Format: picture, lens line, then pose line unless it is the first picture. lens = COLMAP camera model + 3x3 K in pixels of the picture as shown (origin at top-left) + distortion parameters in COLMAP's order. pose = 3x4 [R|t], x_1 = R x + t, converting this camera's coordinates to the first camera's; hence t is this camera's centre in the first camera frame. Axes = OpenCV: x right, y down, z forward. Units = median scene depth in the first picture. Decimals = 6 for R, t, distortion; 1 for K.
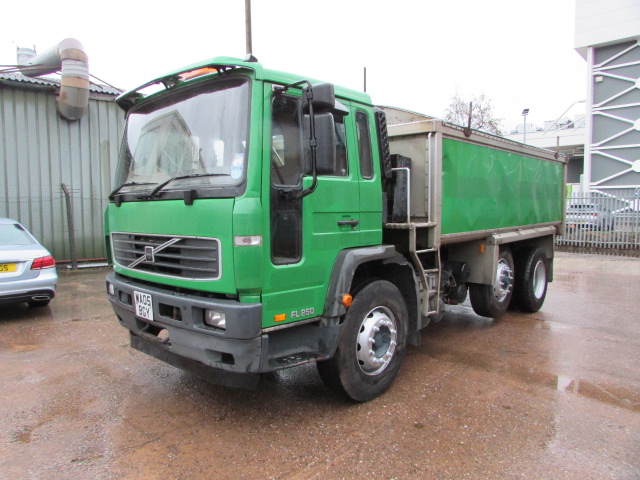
lens RADIAL K [[447.9, 0, 317.6], [0, 447.9, 240.4], [0, 0, 1]] dist [-0.039628, 0.019995]
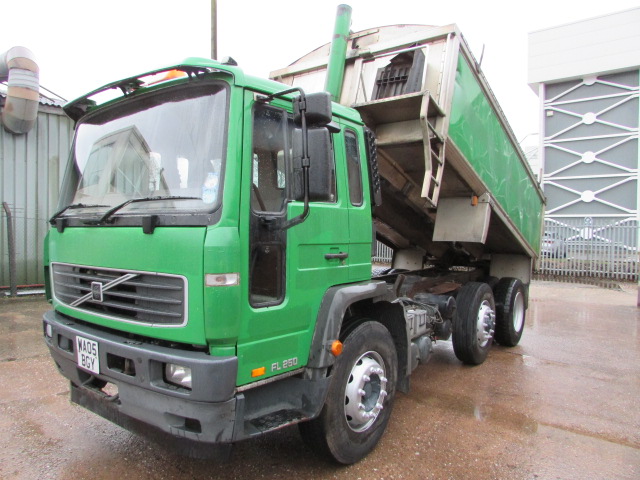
lens RADIAL K [[447.9, 0, 317.0], [0, 447.9, 239.2], [0, 0, 1]] dist [-0.039628, 0.019995]
pose [[0.995869, 0.013965, 0.089720, -0.047340], [-0.008996, 0.998415, -0.055553, -0.023703], [-0.090353, 0.054516, 0.994417, 0.141410]]
